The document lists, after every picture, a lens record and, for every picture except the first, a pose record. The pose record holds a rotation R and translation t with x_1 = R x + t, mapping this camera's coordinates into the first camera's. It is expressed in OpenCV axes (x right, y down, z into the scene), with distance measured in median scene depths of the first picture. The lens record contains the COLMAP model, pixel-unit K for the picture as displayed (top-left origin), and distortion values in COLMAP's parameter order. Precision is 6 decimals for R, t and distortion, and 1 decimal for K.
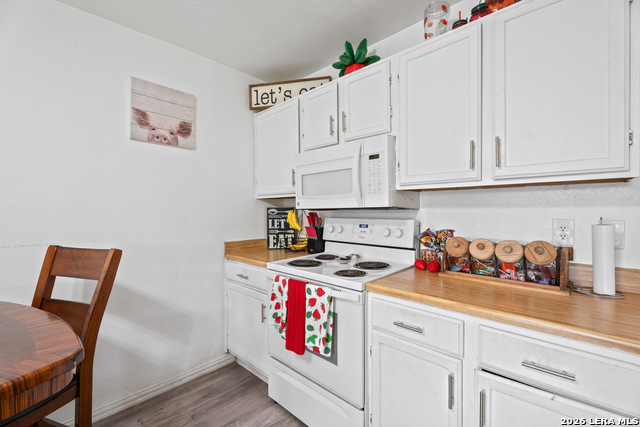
lens RADIAL K [[283.7, 0, 318.2], [0, 283.7, 209.7], [0, 0, 1]] dist [0.000318, -0.000412]
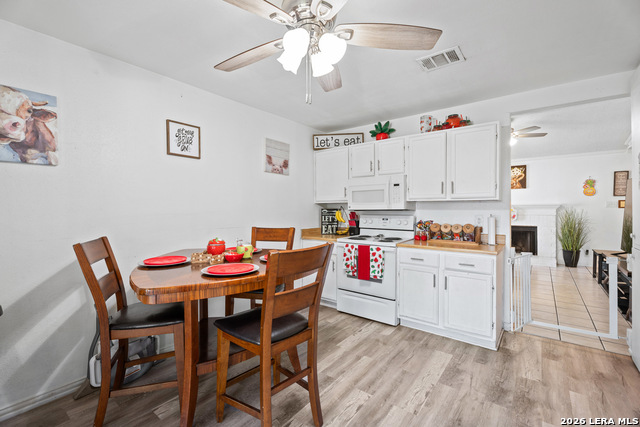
lens RADIAL K [[283.7, 0, 318.2], [0, 283.7, 209.7], [0, 0, 1]] dist [0.000318, -0.000412]
pose [[0.994918, 0.004757, 0.100581, -0.502275], [-0.005100, 0.999982, 0.003156, -0.009497], [-0.100564, -0.003653, 0.994924, -0.866484]]
